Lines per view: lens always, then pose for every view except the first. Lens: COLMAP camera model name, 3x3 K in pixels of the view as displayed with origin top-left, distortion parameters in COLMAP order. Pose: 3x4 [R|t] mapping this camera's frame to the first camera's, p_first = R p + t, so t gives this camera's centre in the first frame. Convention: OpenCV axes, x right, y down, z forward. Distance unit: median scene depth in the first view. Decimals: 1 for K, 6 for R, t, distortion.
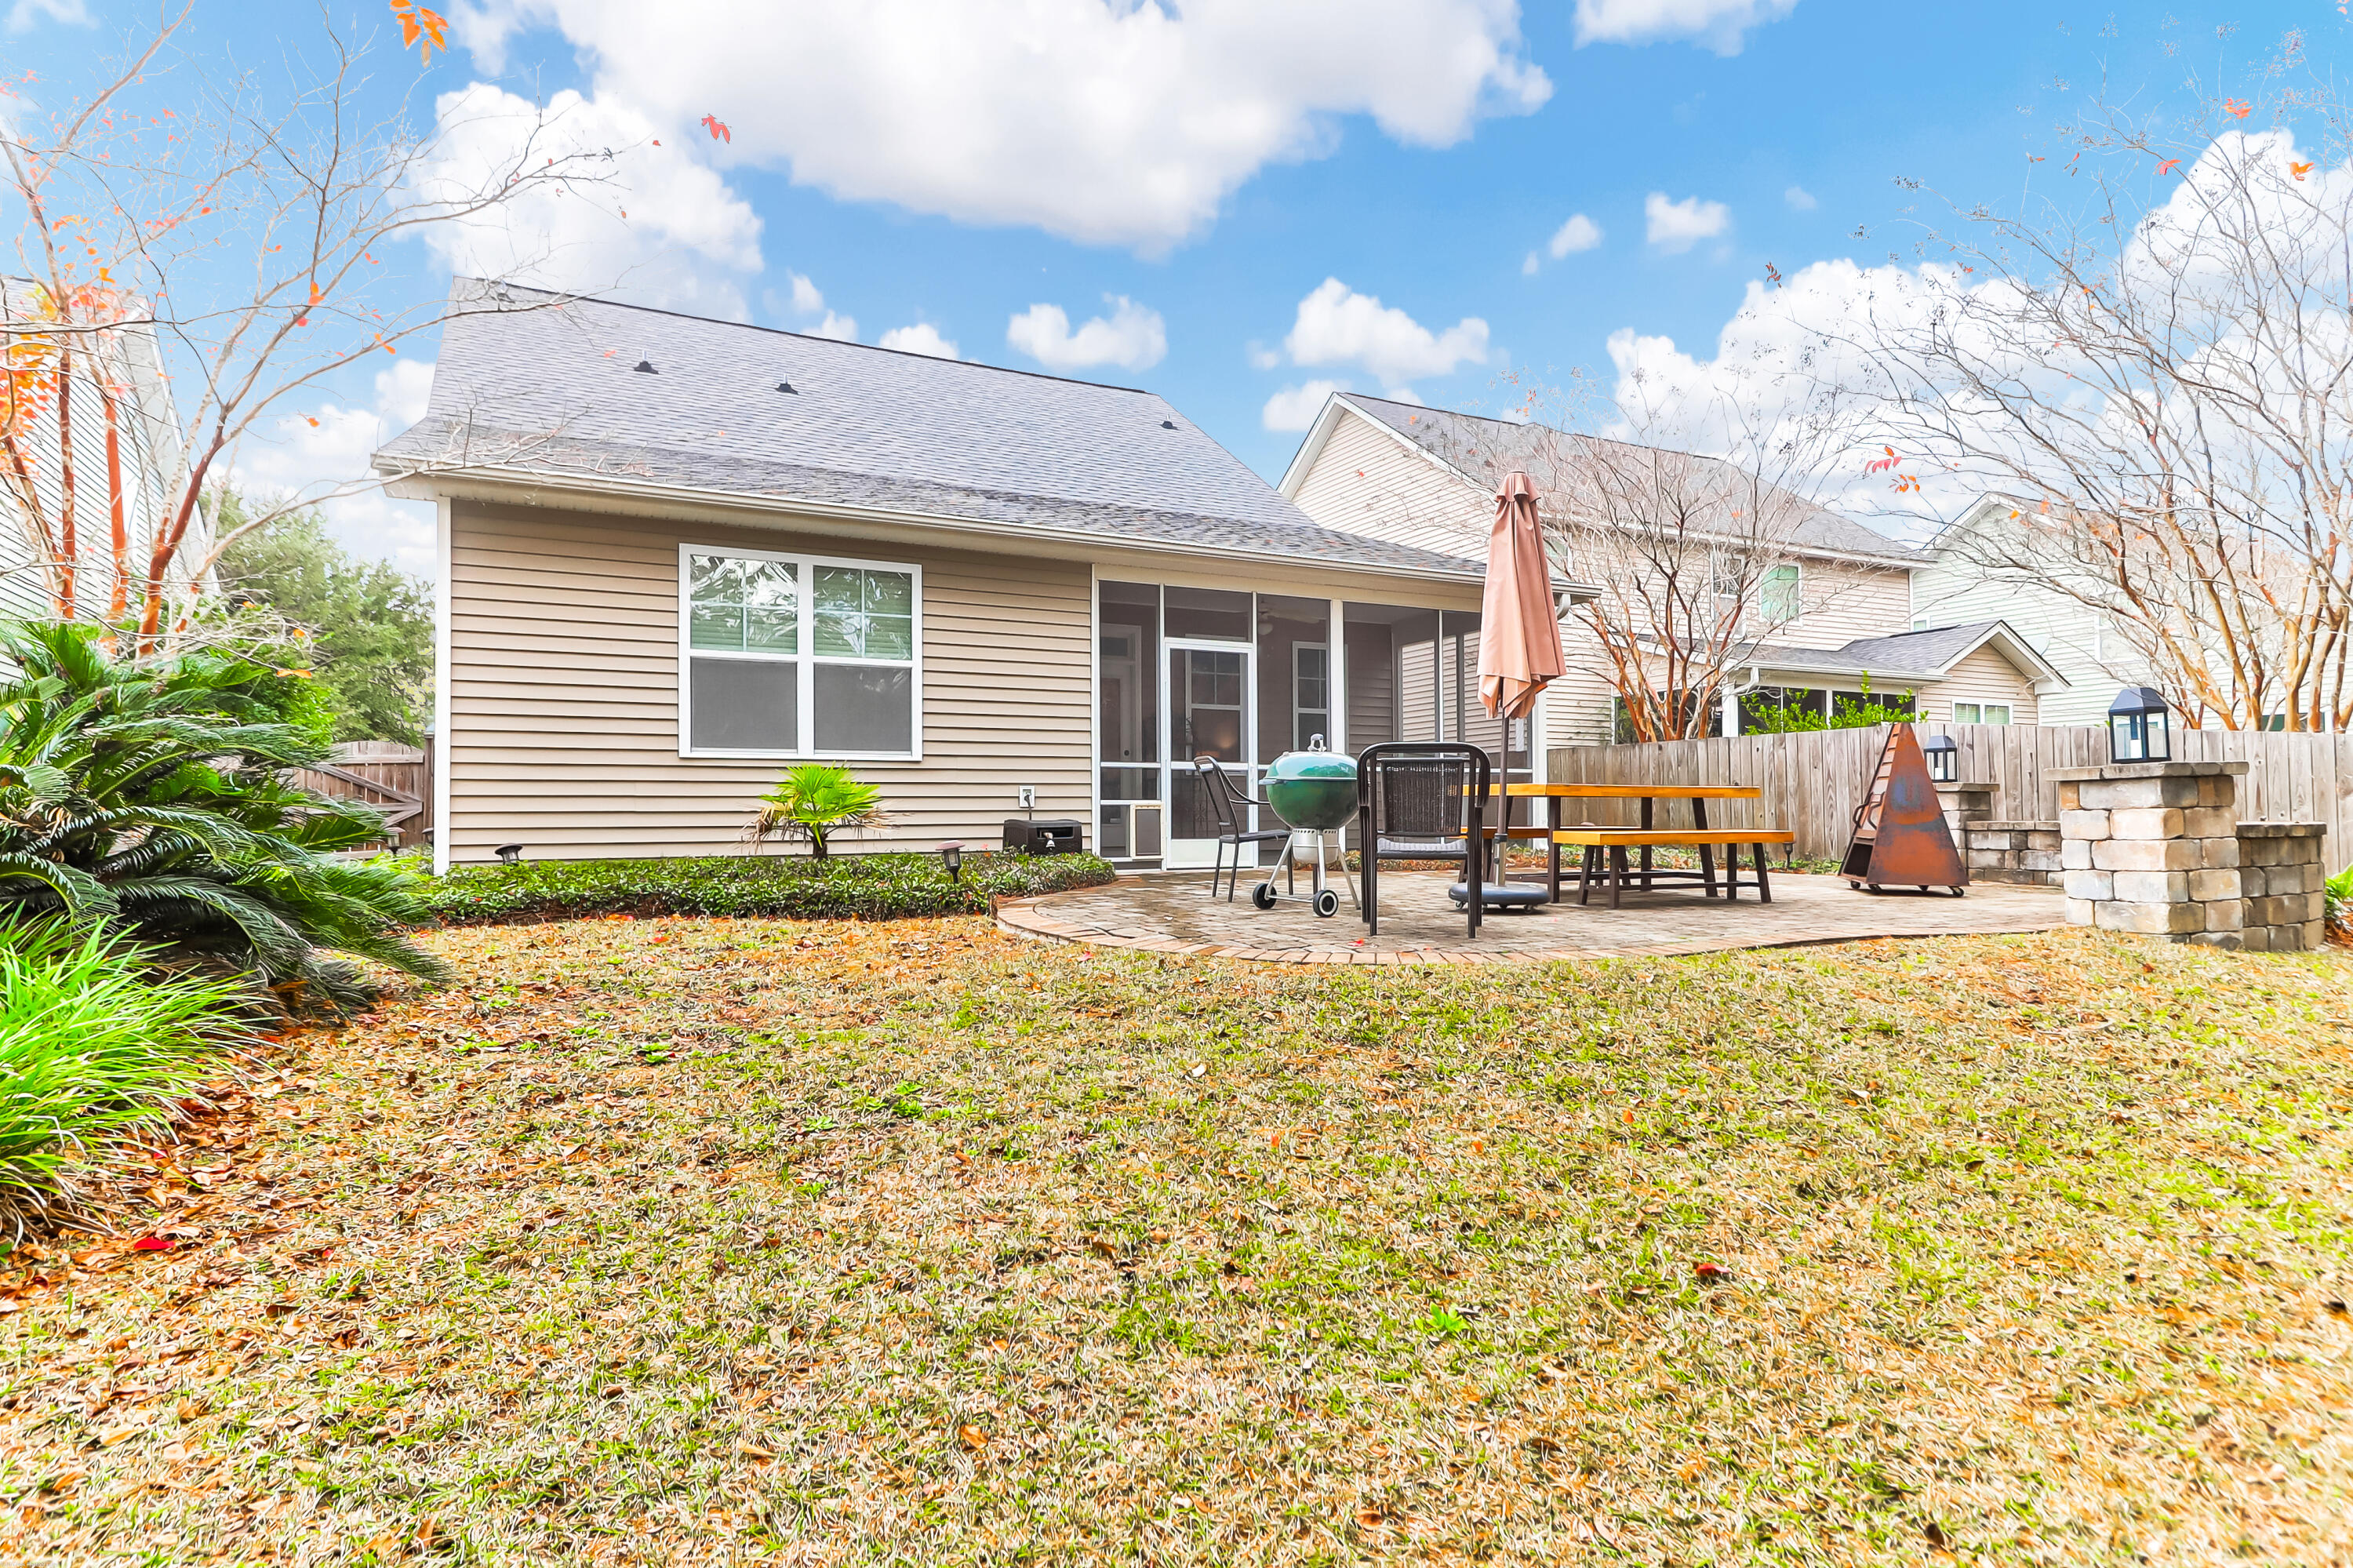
lens RADIAL K [[1242.4, 0, 1176.4], [0, 1242.4, 786.7], [0, 0, 1]] dist [-0.000104, 0.000023]
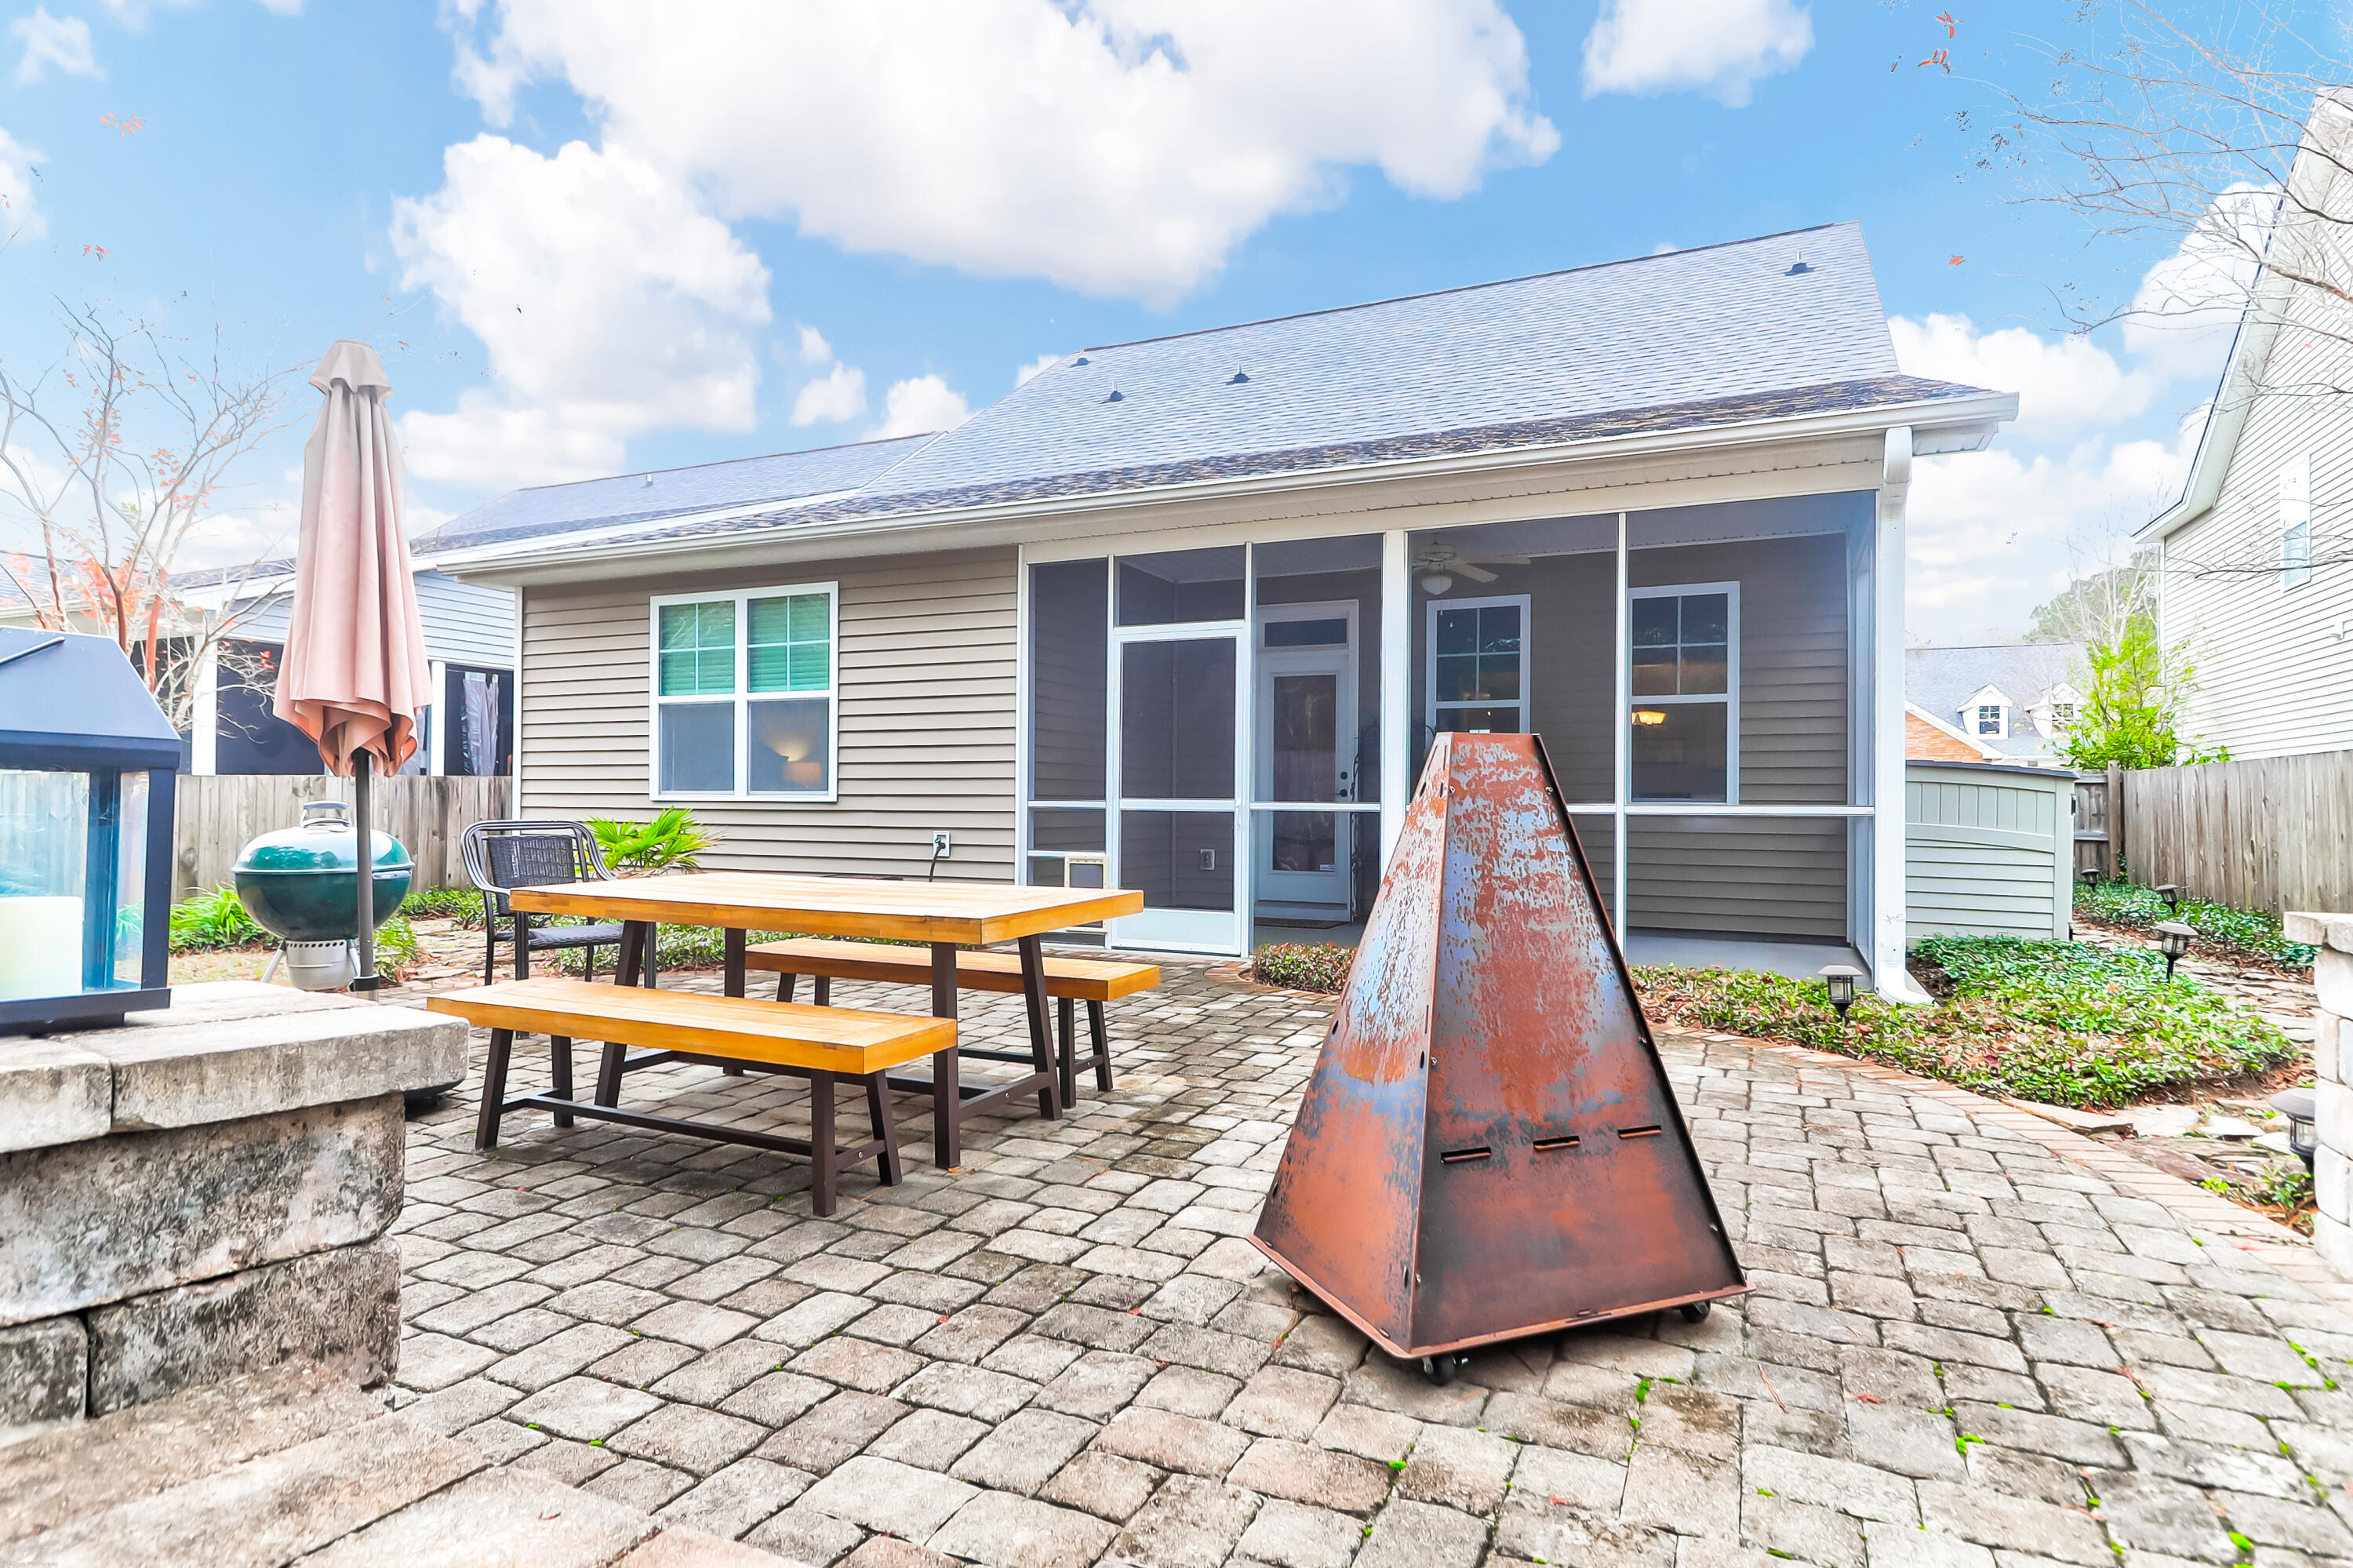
lens RADIAL K [[1242.4, 0, 1174.0], [0, 1242.4, 785.9], [0, 0, 1]] dist [-0.000104, 0.000023]
pose [[0.616891, -0.013461, -0.786933, 0.591778], [-0.002590, 0.999814, -0.019133, -0.014143], [0.787044, 0.013841, 0.616742, 0.589345]]
